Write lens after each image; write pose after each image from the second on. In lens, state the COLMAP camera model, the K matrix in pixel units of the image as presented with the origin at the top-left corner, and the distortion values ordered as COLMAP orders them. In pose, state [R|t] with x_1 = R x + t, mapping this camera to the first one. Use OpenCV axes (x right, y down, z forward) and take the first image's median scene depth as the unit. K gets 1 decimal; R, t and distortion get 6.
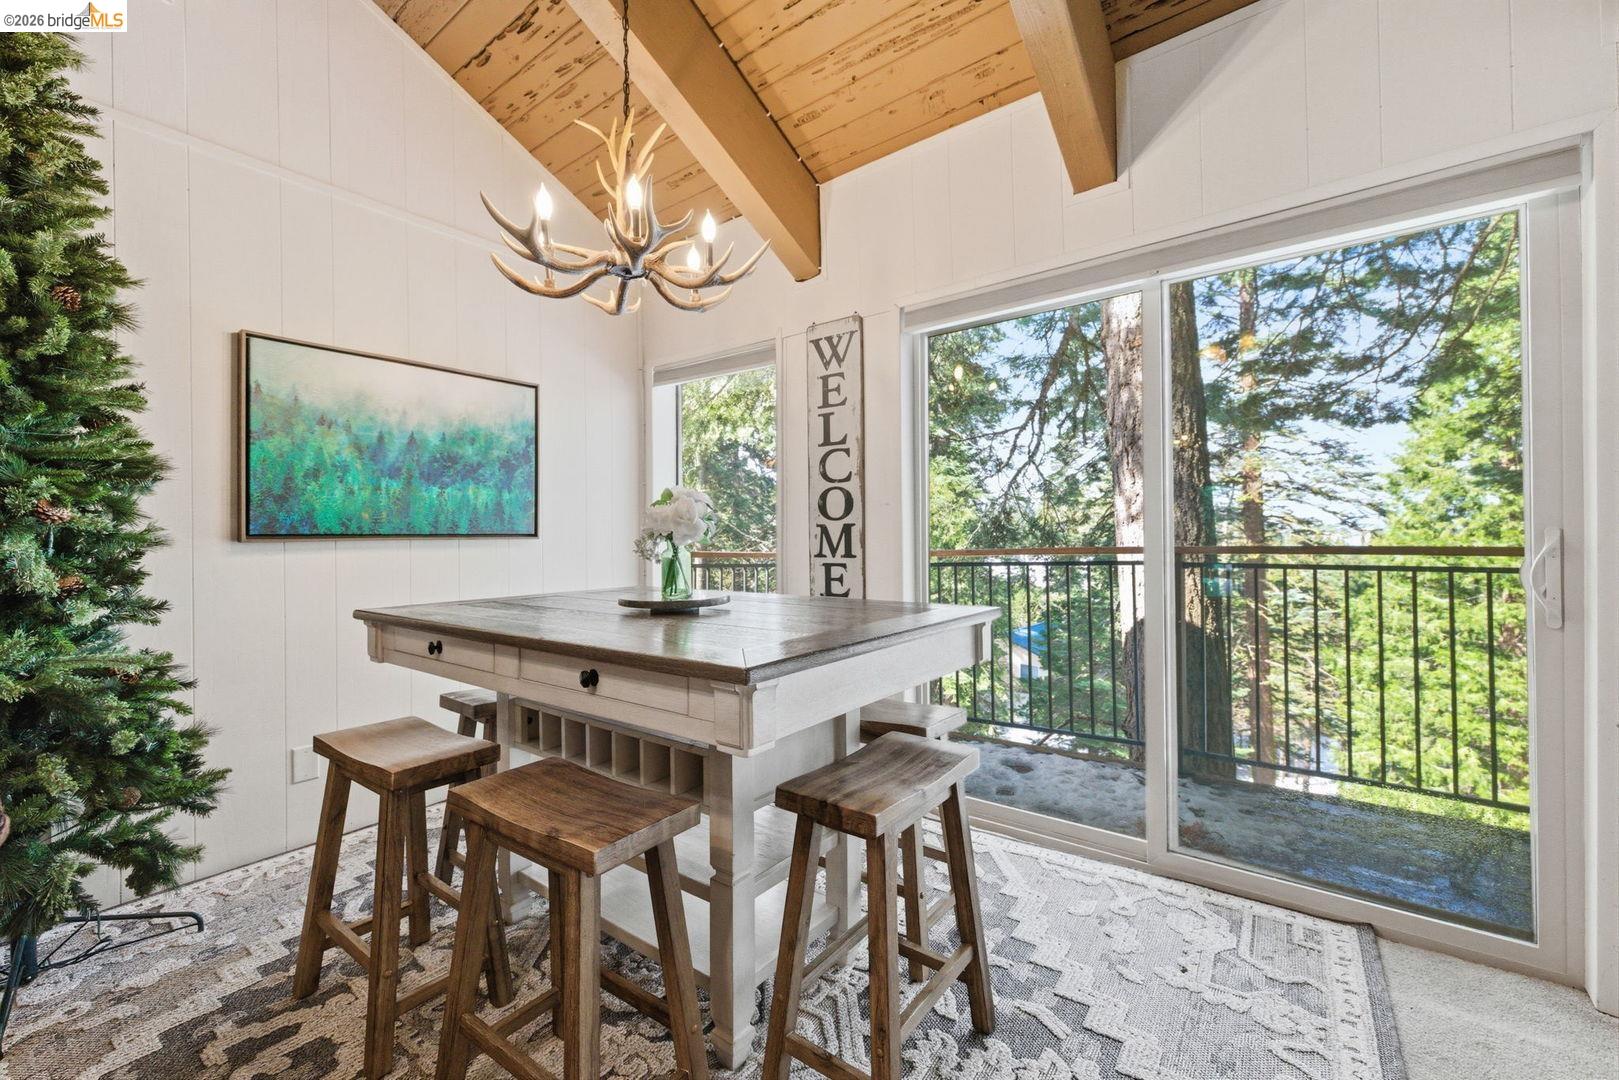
lens RADIAL K [[669.3, 0, 812.0], [0, 669.3, 530.5], [0, 0, 1]] dist [0.002832, -0.000521]
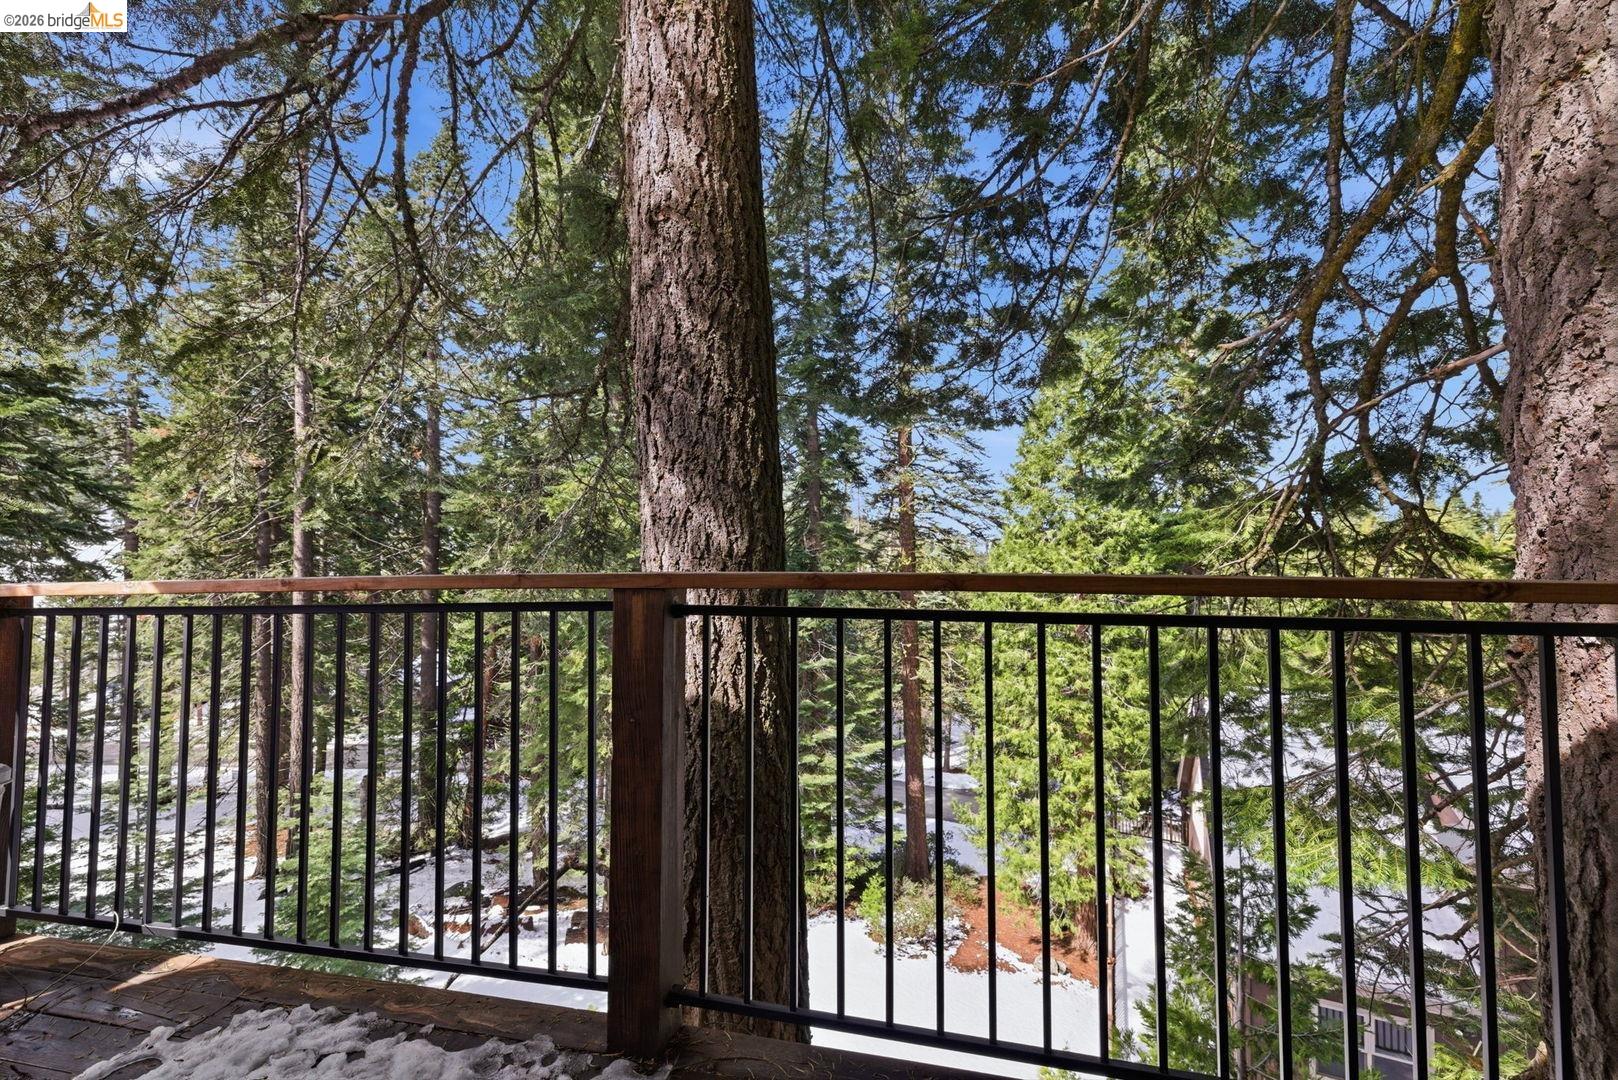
lens RADIAL K [[668.9, 0, 817.7], [0, 668.9, 528.1], [0, 0, 1]] dist [0.002832, -0.000521]
pose [[0.905151, 0.011860, 0.424925, 0.080705], [-0.005578, 0.999856, -0.016024, -0.000367], [-0.425054, 0.012134, 0.905087, 0.094107]]
